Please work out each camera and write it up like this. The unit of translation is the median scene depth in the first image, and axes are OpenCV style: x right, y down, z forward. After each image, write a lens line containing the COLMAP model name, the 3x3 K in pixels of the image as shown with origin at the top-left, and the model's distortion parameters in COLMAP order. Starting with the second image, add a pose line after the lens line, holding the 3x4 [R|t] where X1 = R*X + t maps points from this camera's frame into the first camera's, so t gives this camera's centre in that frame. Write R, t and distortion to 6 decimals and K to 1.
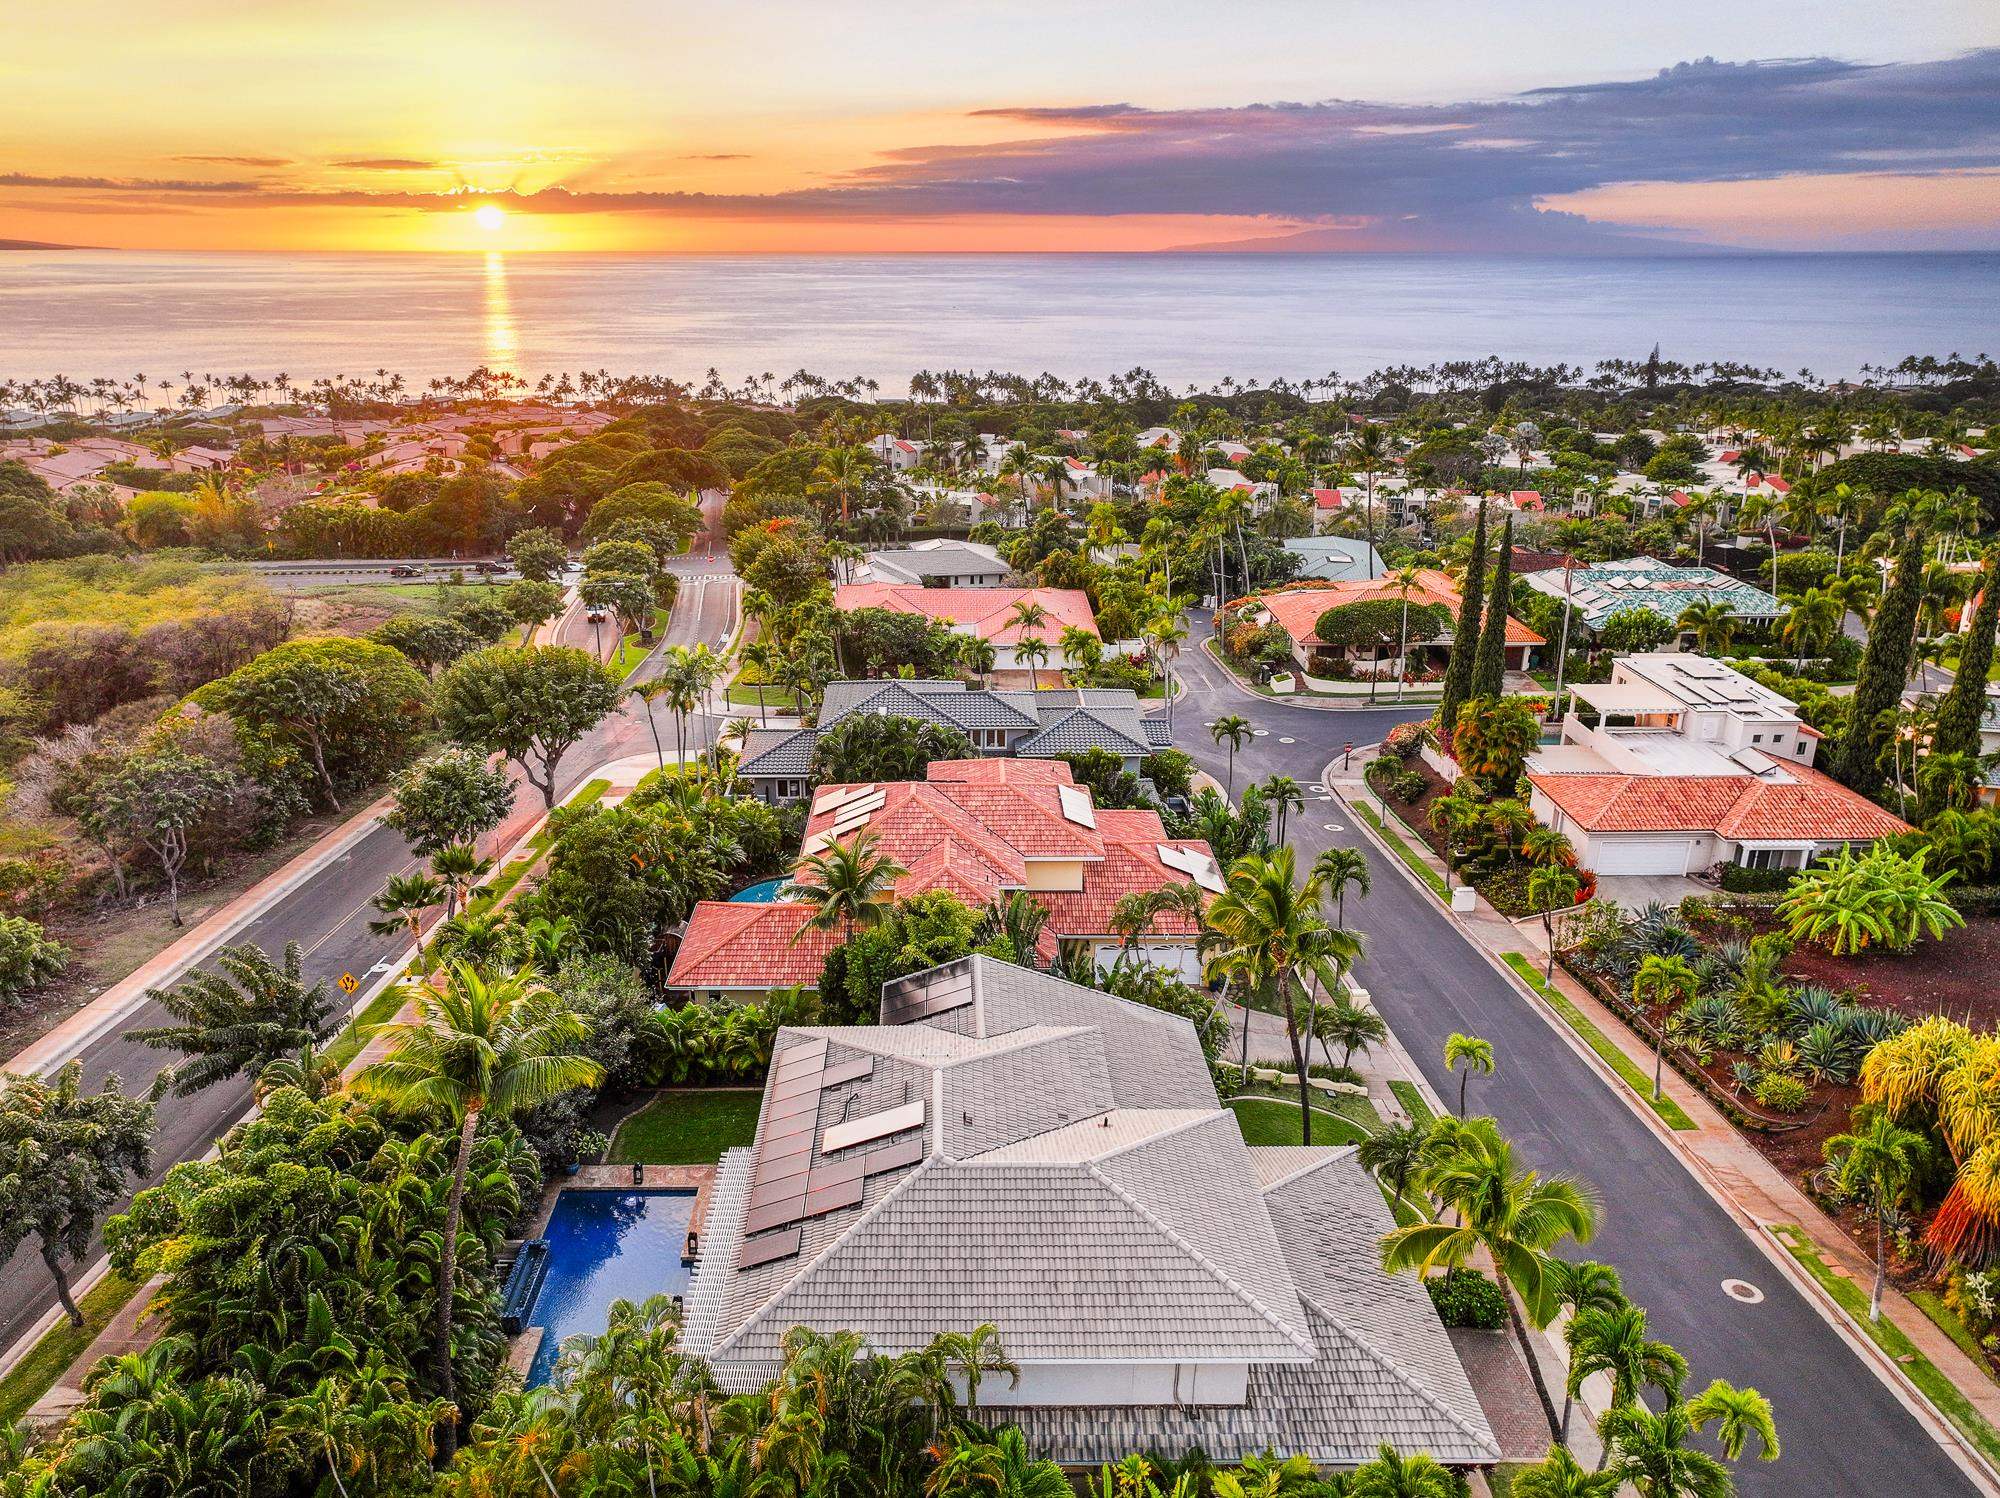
lens RADIAL K [[1354.8, 0, 990.8], [0, 1354.8, 747.1], [0, 0, 1]] dist [0.002944, 0.014696]
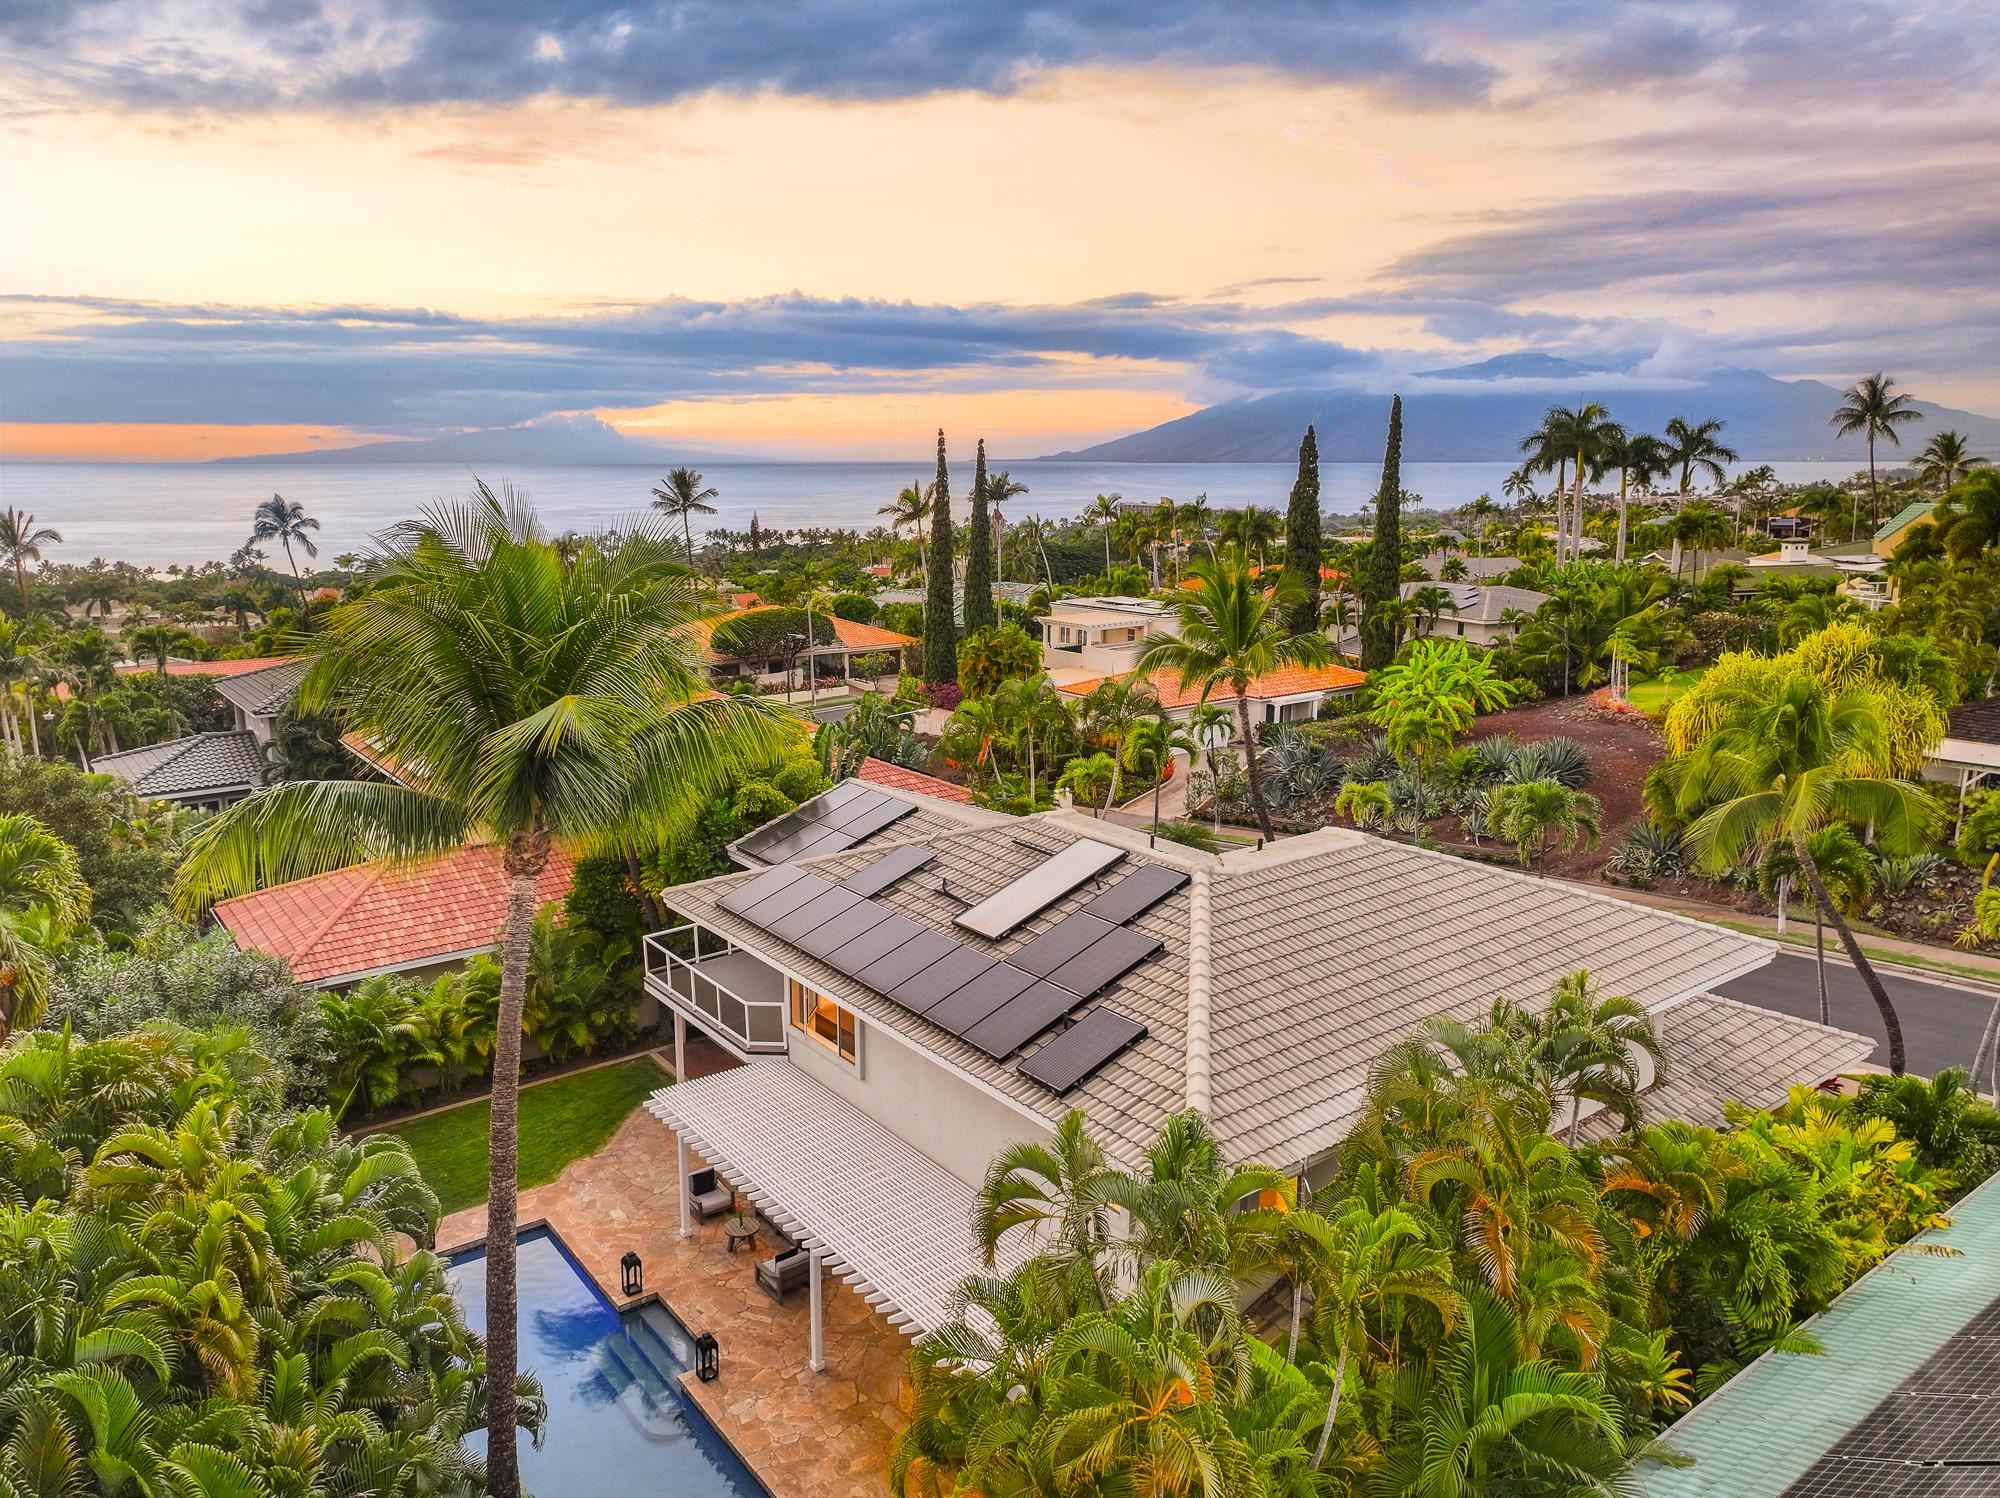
lens RADIAL K [[1354.8, 0, 1002.8], [0, 1354.8, 749.4], [0, 0, 1]] dist [0.002944, 0.014696]
pose [[0.813971, -0.129196, 0.566357, -0.185609], [0.196351, 0.978762, -0.058924, 0.108473], [-0.546715, 0.159167, 0.822051, 0.216297]]
